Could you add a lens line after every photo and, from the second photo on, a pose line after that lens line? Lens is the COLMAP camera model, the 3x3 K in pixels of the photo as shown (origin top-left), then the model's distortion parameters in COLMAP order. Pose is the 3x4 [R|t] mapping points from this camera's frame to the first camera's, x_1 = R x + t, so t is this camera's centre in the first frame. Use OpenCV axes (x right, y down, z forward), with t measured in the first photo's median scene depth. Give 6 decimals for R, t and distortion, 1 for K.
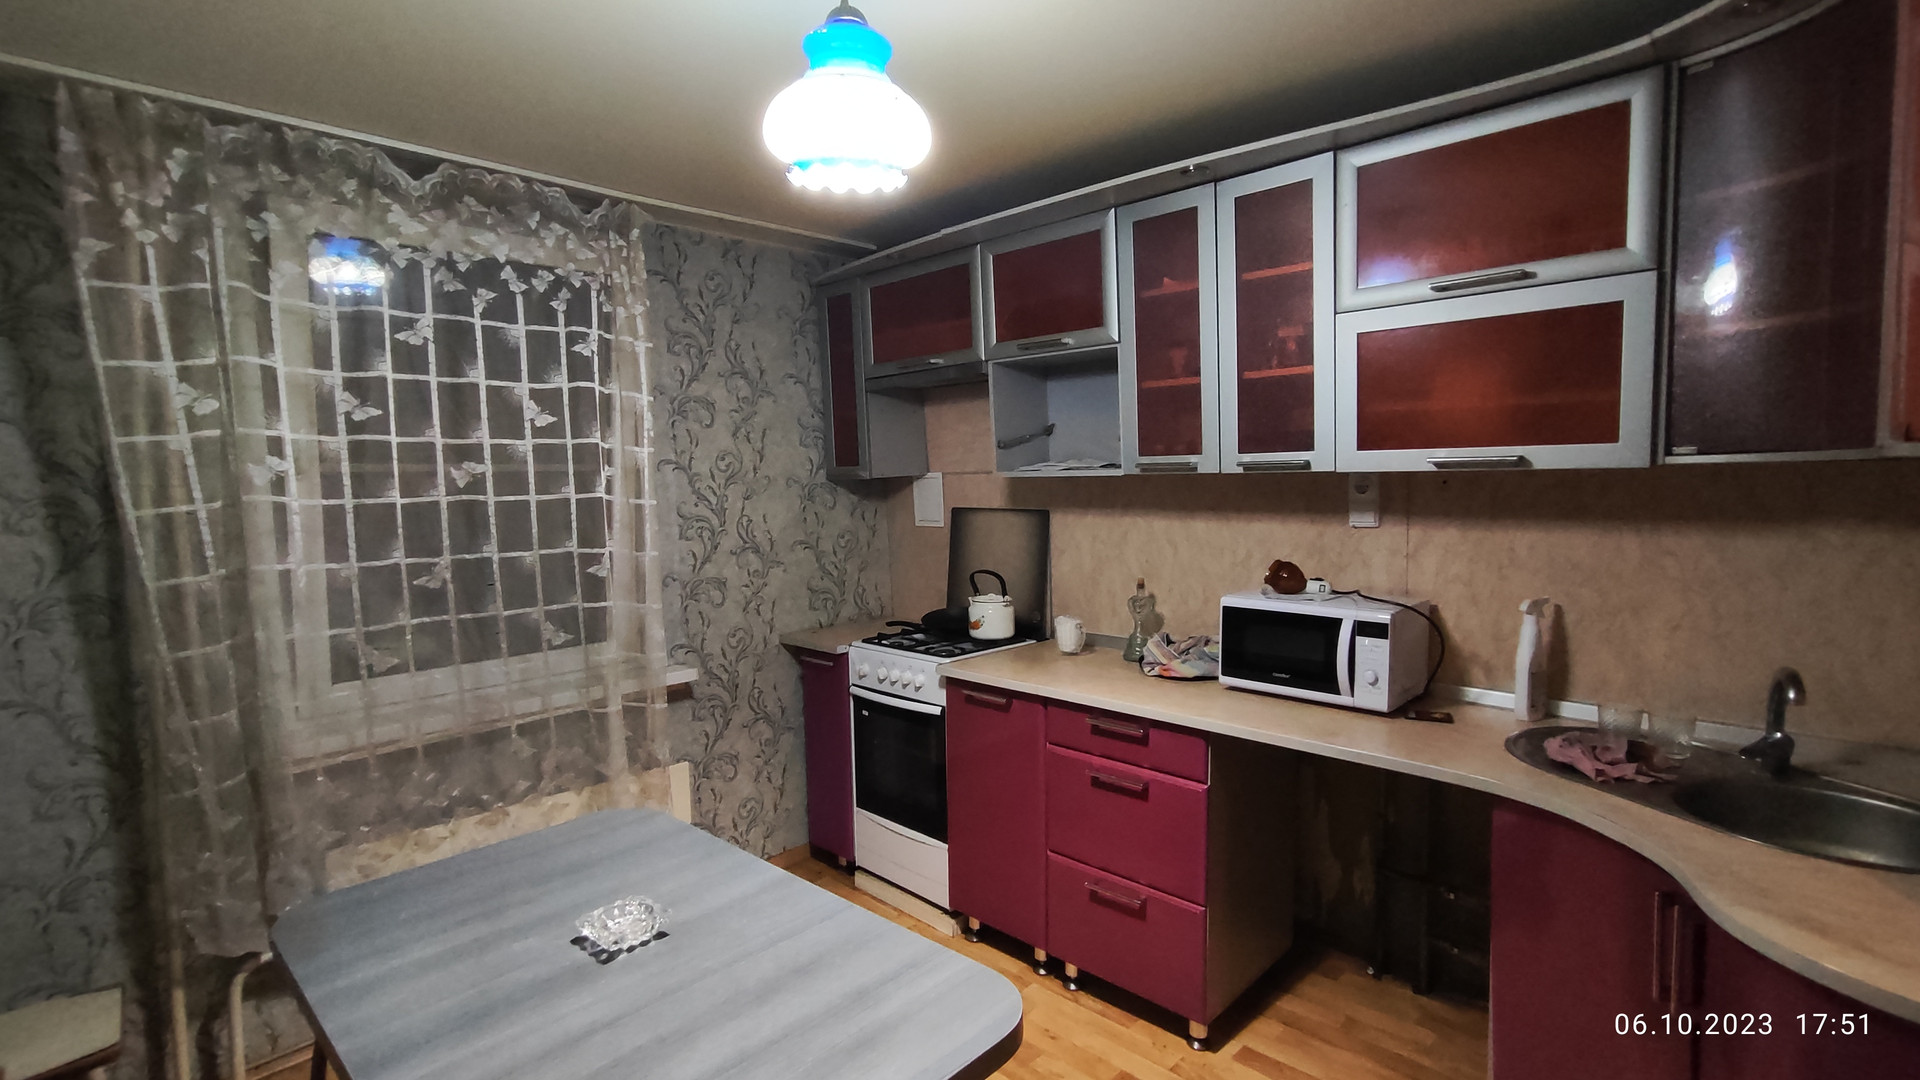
lens RADIAL K [[869.5, 0, 960.0], [0, 869.5, 540.0], [0, 0, 1]] dist [-0.045151, -0.000009]
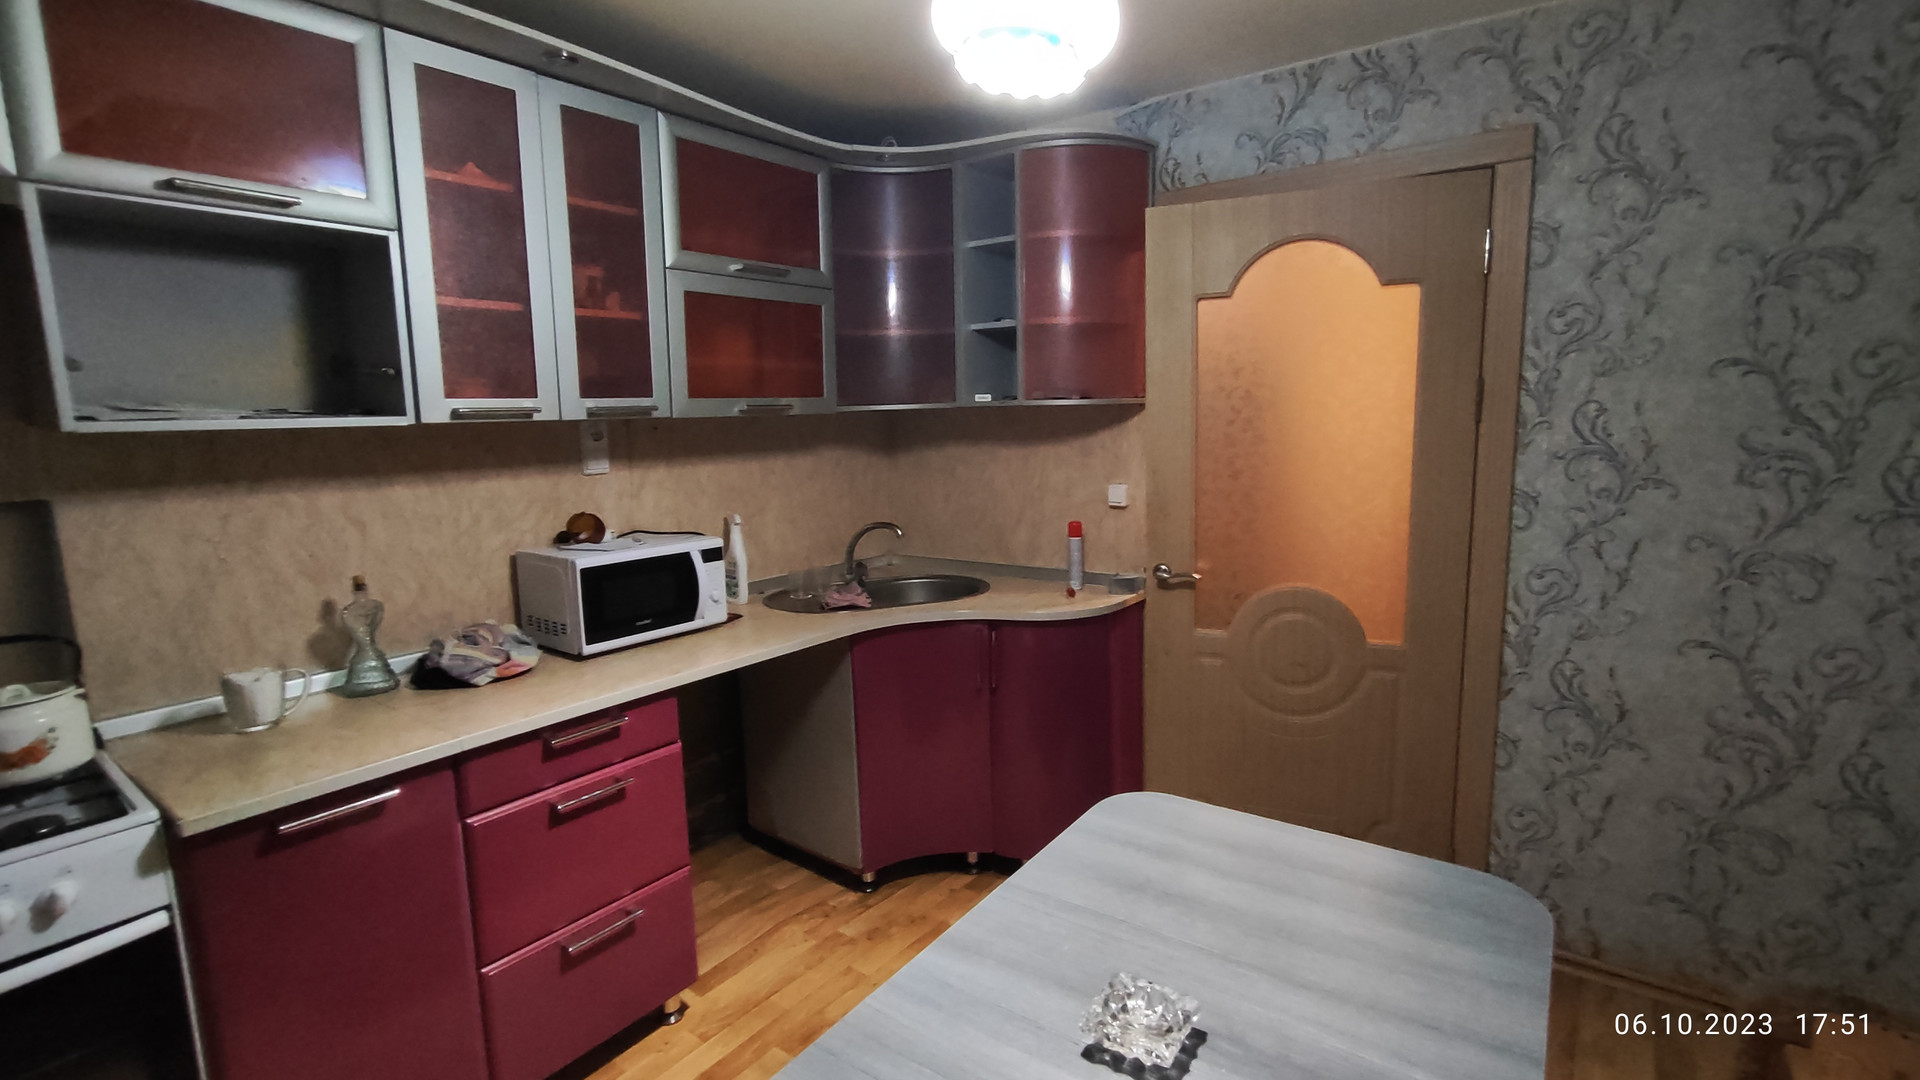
lens RADIAL K [[855.9, 0, 960.0], [0, 855.9, 540.0], [0, 0, 1]] dist [0.000515, -0.000028]
pose [[-0.121396, -0.130036, 0.984050, -0.634416], [0.094916, 0.985318, 0.141912, -0.043661], [-0.988056, 0.110629, -0.107271, 0.724317]]
